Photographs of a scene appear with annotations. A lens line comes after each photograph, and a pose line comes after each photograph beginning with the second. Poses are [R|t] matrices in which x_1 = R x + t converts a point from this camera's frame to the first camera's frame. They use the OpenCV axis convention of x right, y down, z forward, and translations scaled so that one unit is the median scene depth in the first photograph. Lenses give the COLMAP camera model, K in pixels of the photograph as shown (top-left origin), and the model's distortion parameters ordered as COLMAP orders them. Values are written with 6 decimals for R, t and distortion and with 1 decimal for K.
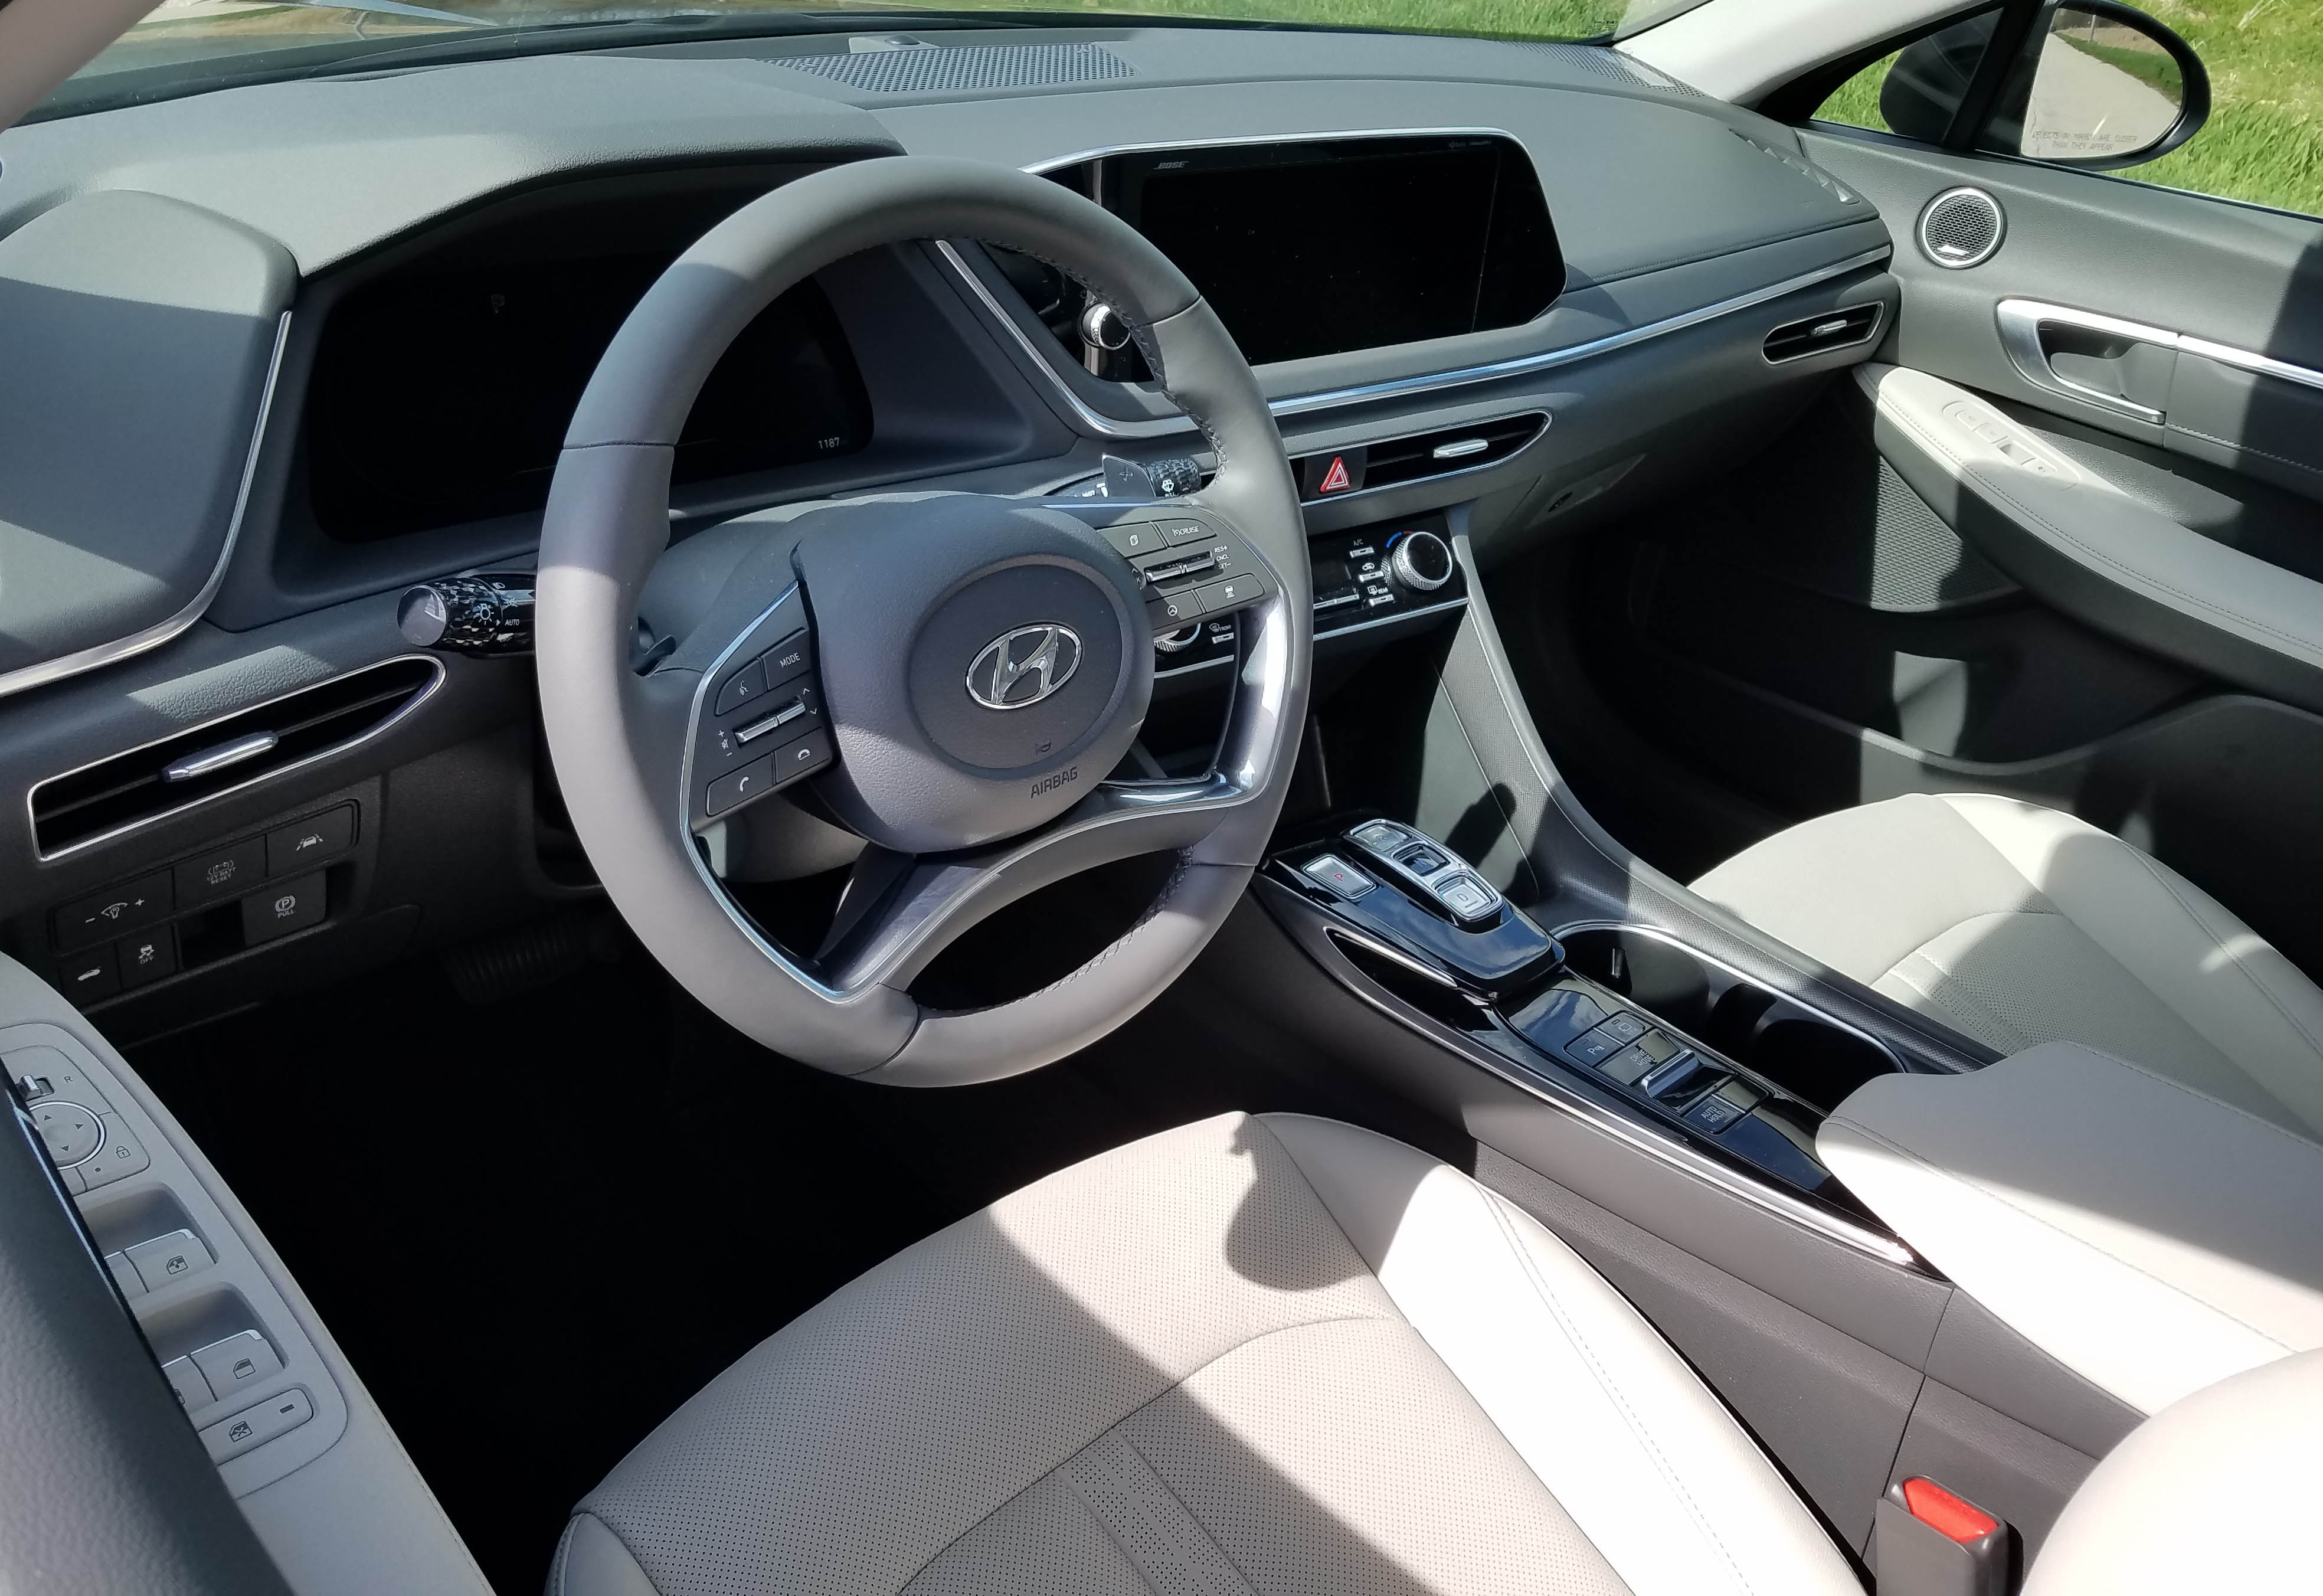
lens RADIAL K [[1809.6, 0, 1161.4], [0, 1809.6, 784.7], [0, 0, 1]] dist [0.011986, 0.001237]
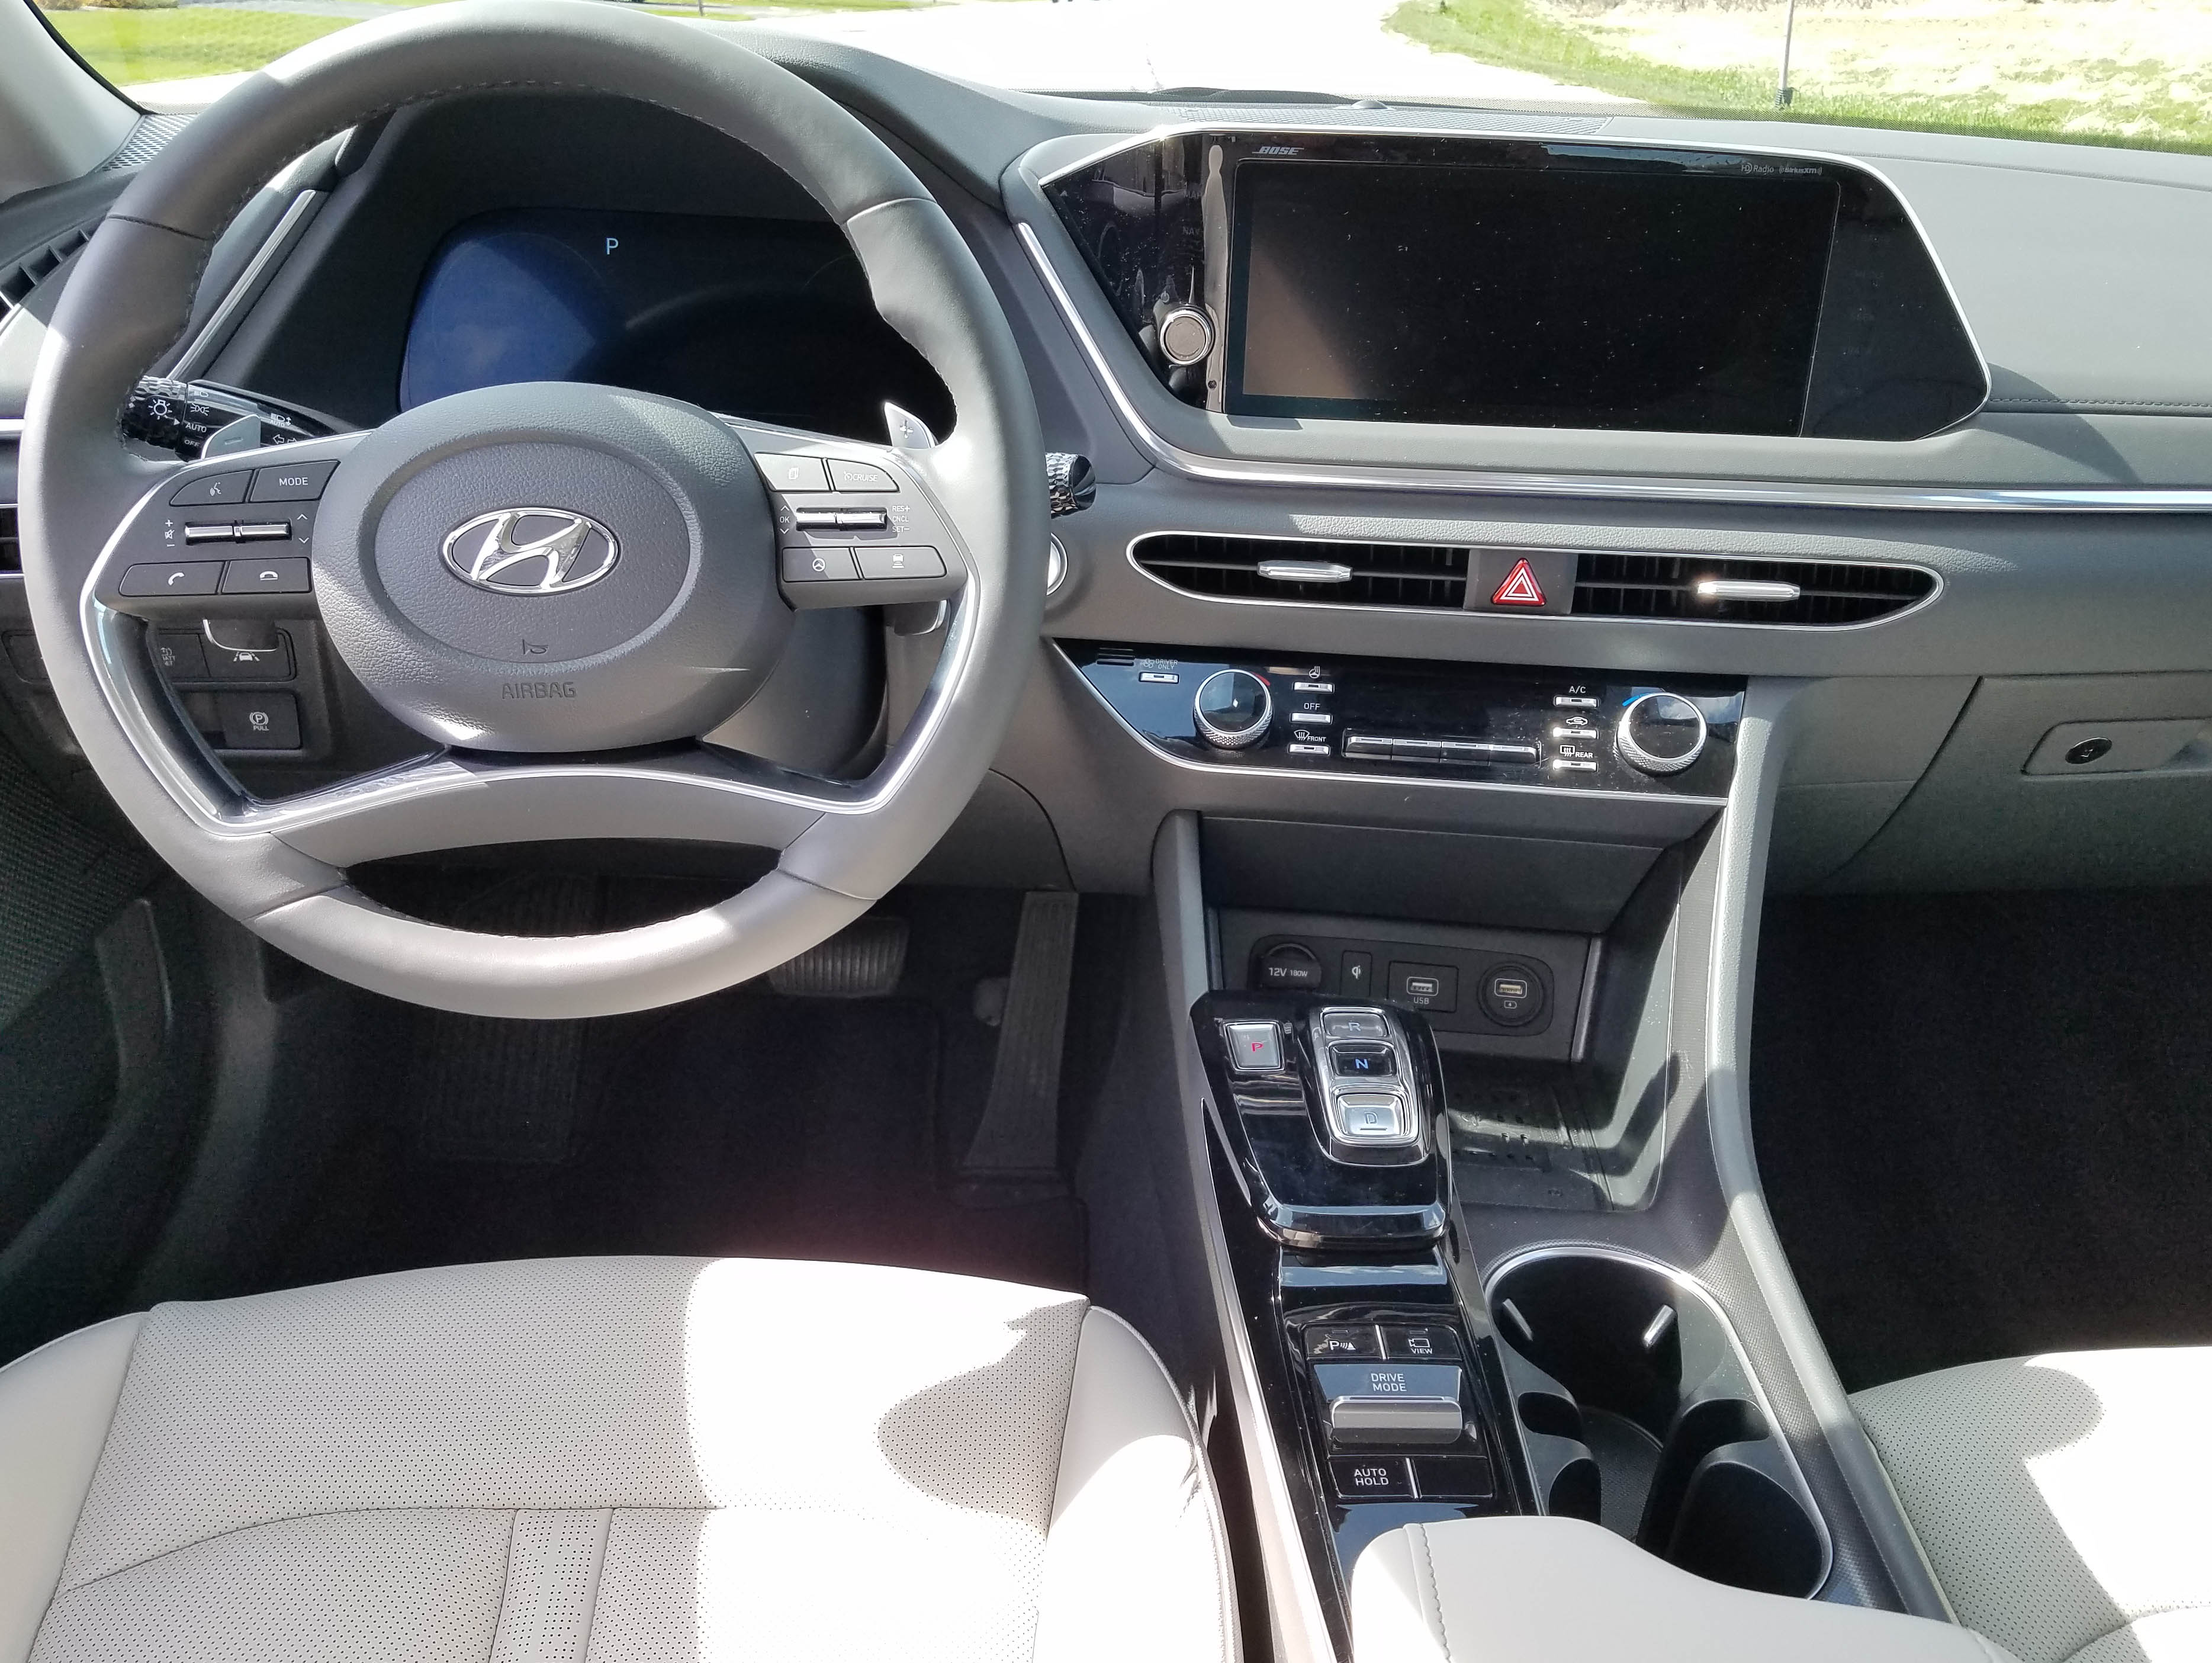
lens RADIAL K [[1834.3, 0, 1102.3], [0, 1834.3, 842.9], [0, 0, 1]] dist [0.001749, -0.005590]
pose [[0.761998, 0.226031, -0.606852, 0.460503], [-0.299811, 0.953763, -0.021216, 0.004068], [0.573997, 0.198107, 0.794532, 0.299759]]
